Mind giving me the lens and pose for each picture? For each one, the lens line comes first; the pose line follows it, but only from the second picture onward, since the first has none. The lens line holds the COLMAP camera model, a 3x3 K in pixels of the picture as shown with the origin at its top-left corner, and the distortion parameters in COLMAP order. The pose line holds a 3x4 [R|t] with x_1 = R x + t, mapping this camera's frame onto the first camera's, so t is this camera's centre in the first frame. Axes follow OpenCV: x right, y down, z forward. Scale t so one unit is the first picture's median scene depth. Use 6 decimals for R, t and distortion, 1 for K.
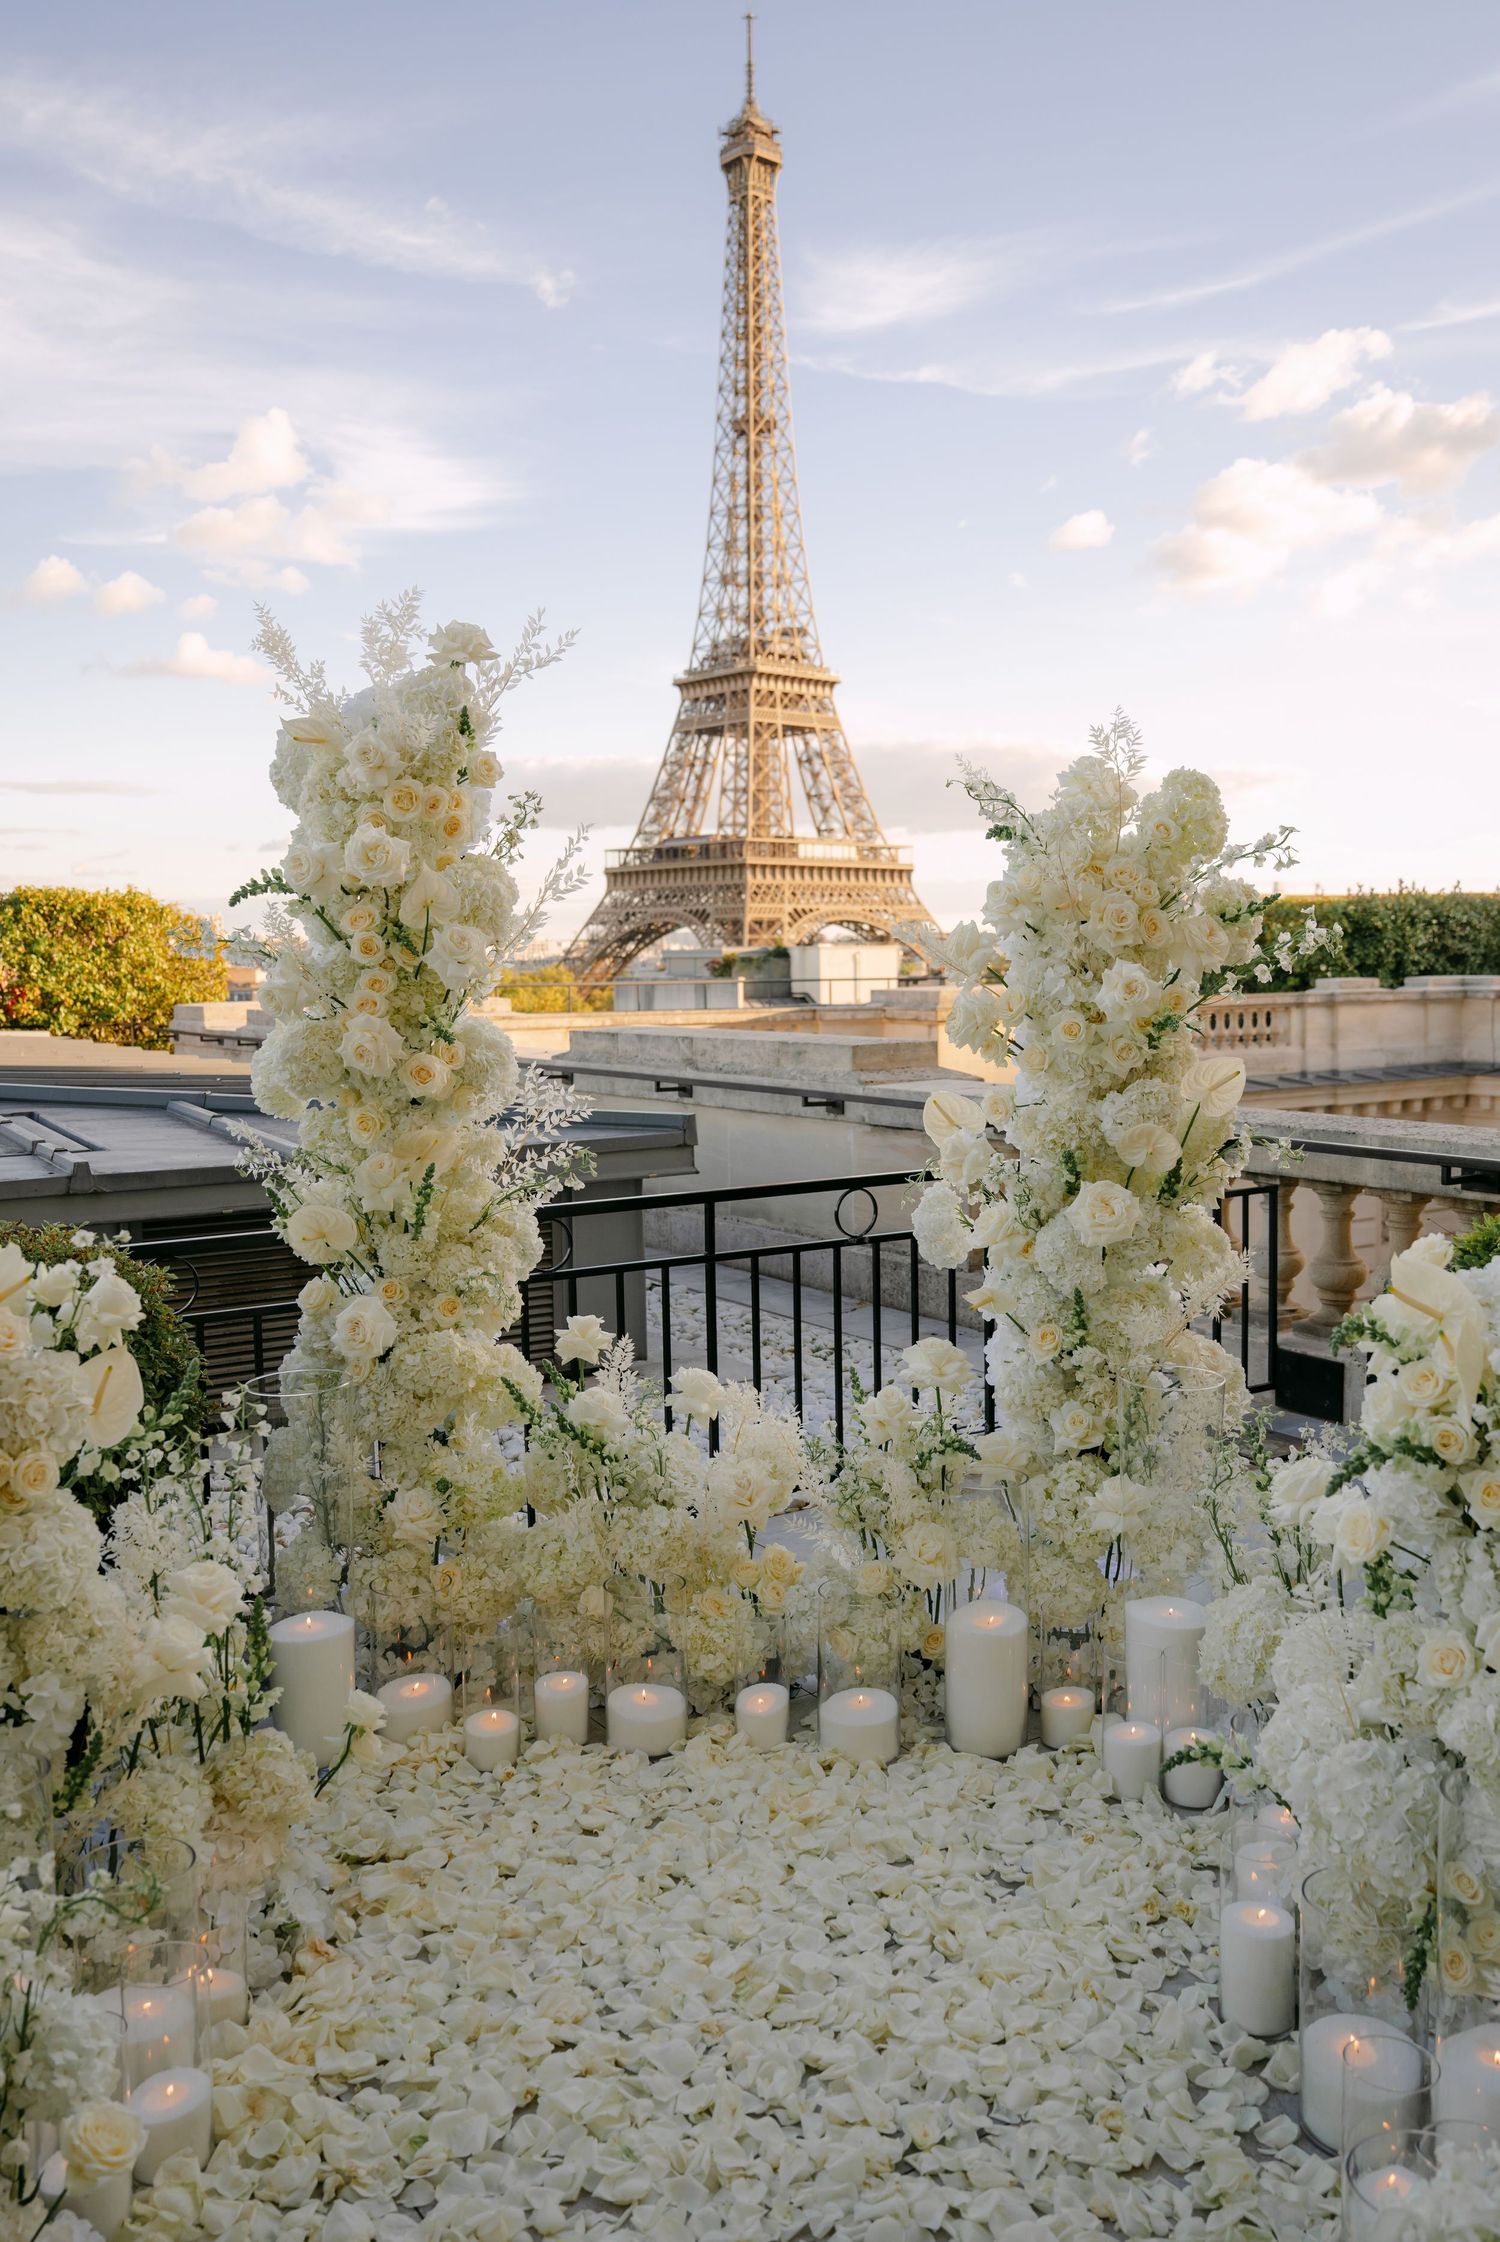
lens RADIAL K [[1844.5, 0, 767.5], [0, 1844.5, 1095.9], [0, 0, 1]] dist [-0.008560, -0.000237]
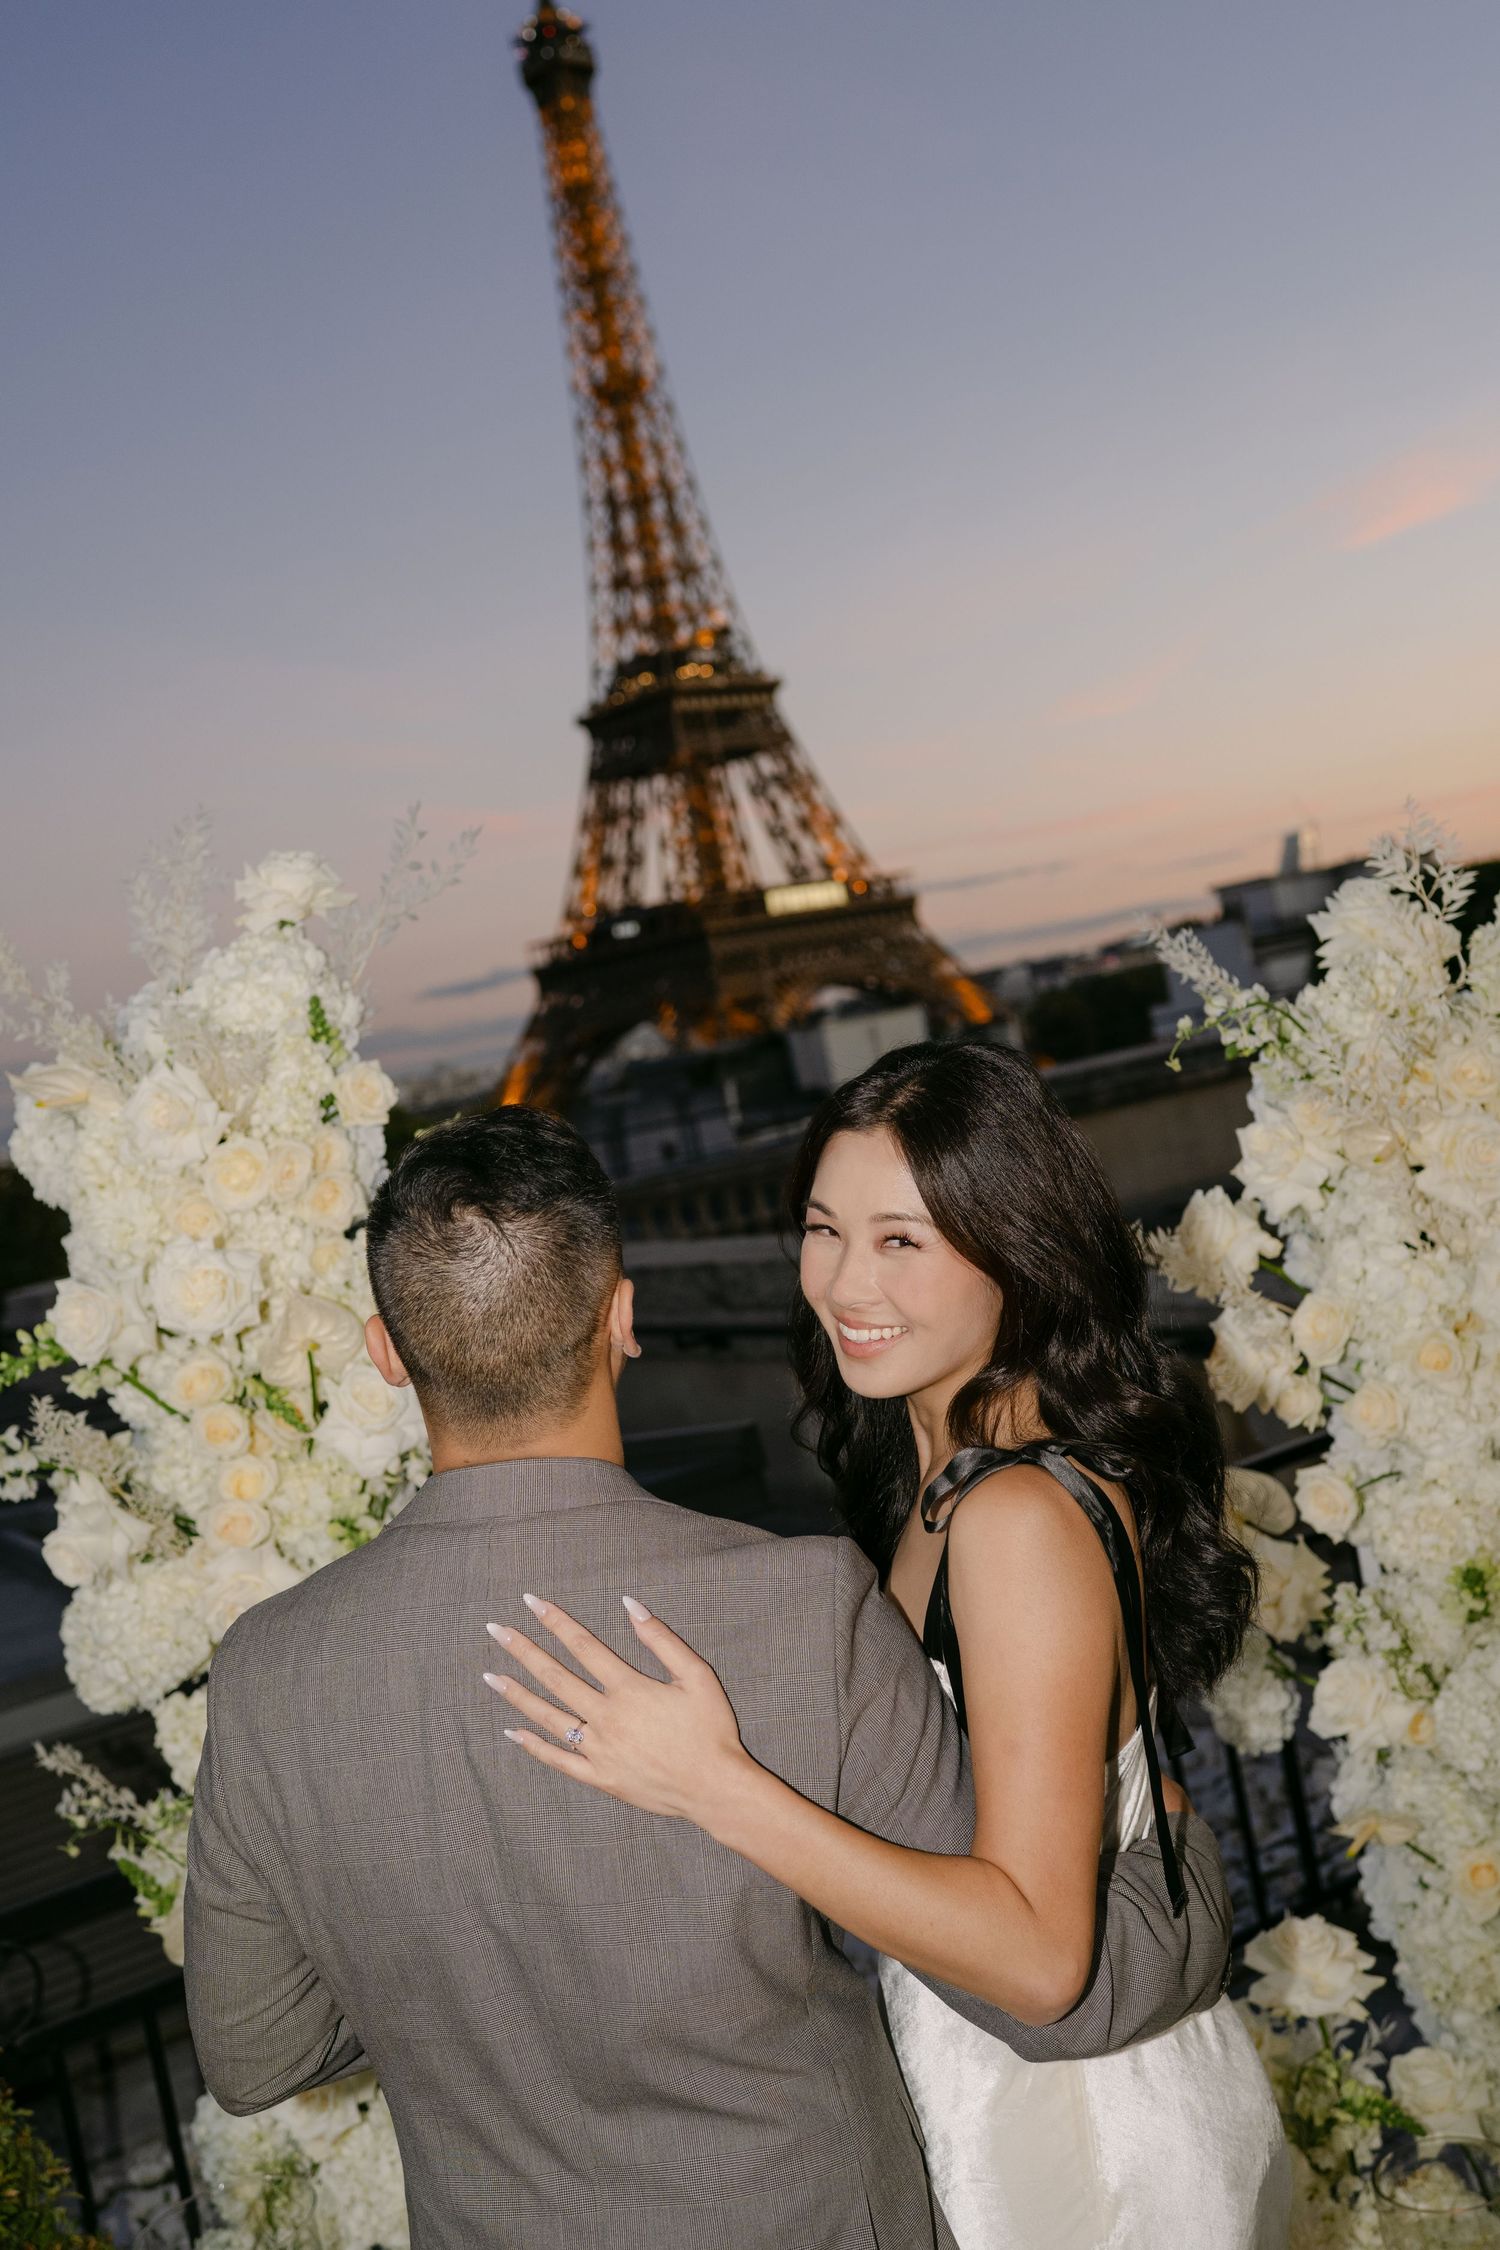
lens RADIAL K [[2361.7, 0, 739.7], [0, 2361.7, 1091.1], [0, 0, 1]] dist [-0.004163, 0.022609]
pose [[0.984104, -0.177316, -0.009878, -0.027280], [0.176504, 0.982713, -0.055876, -0.112262], [0.019614, 0.053244, 0.998389, 0.243837]]
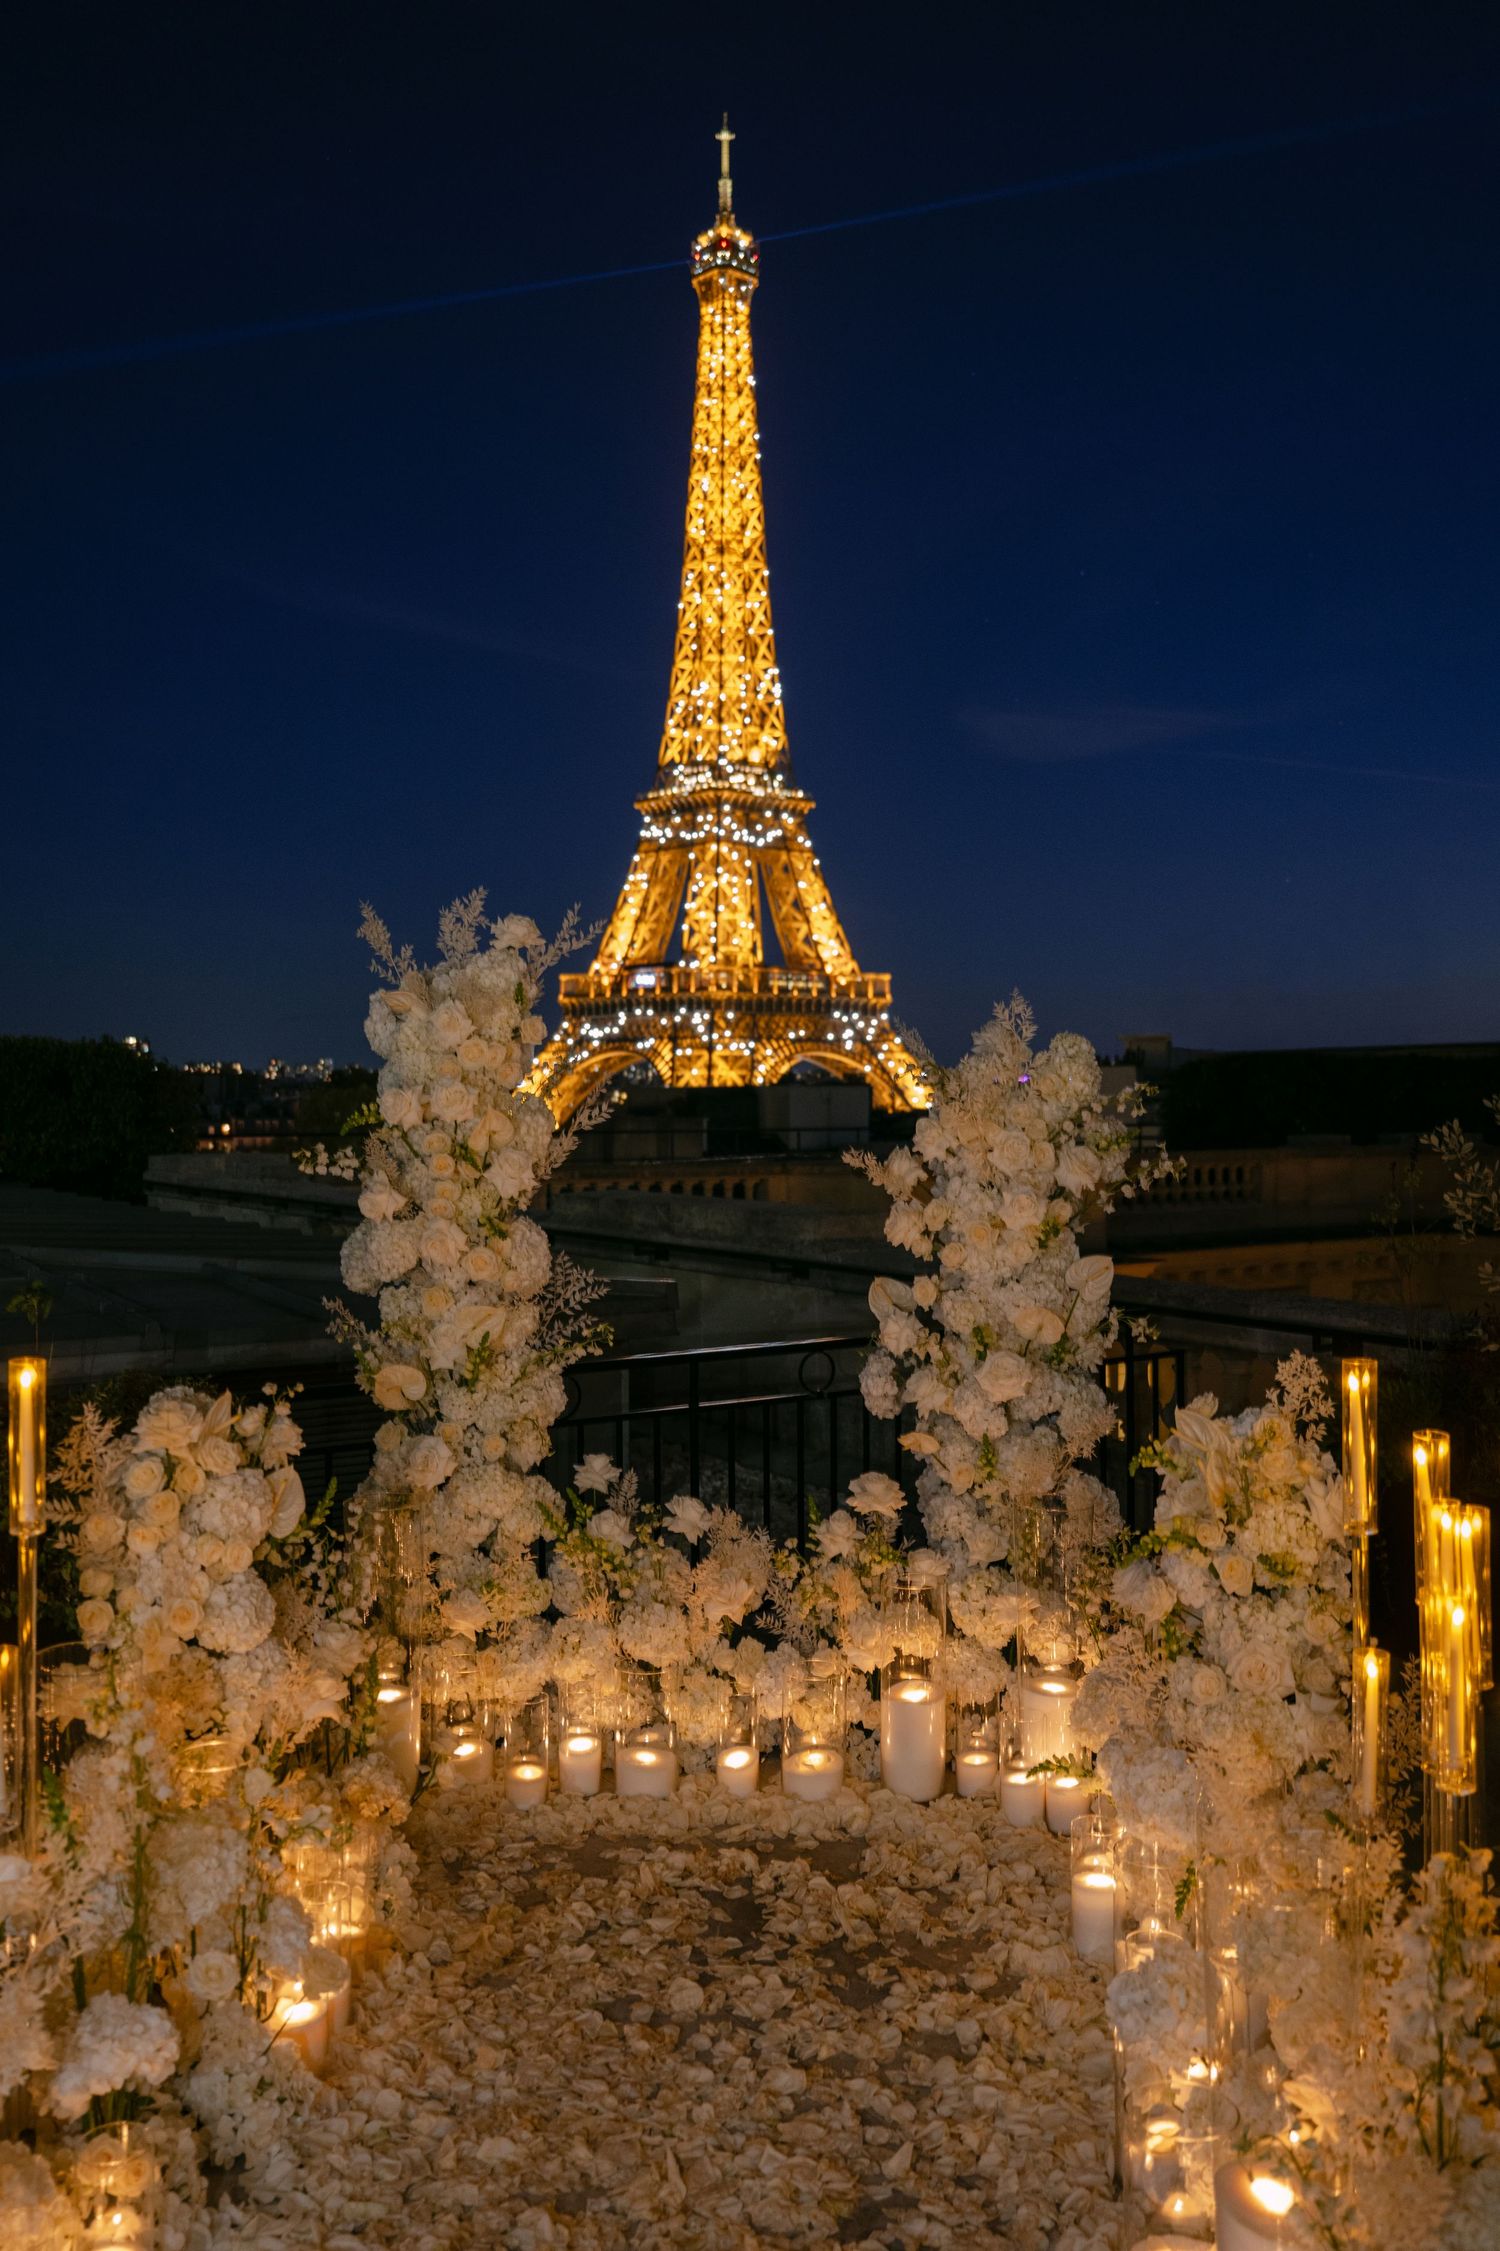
lens RADIAL K [[1968.7, 0, 769.4], [0, 1968.7, 1069.9], [0, 0, 1]] dist [-0.011474, 0.000930]
pose [[0.999770, 0.011155, 0.018298, -0.010947], [-0.009534, 0.996214, -0.086405, -0.028781], [-0.019192, 0.086211, 0.996092, -0.386115]]
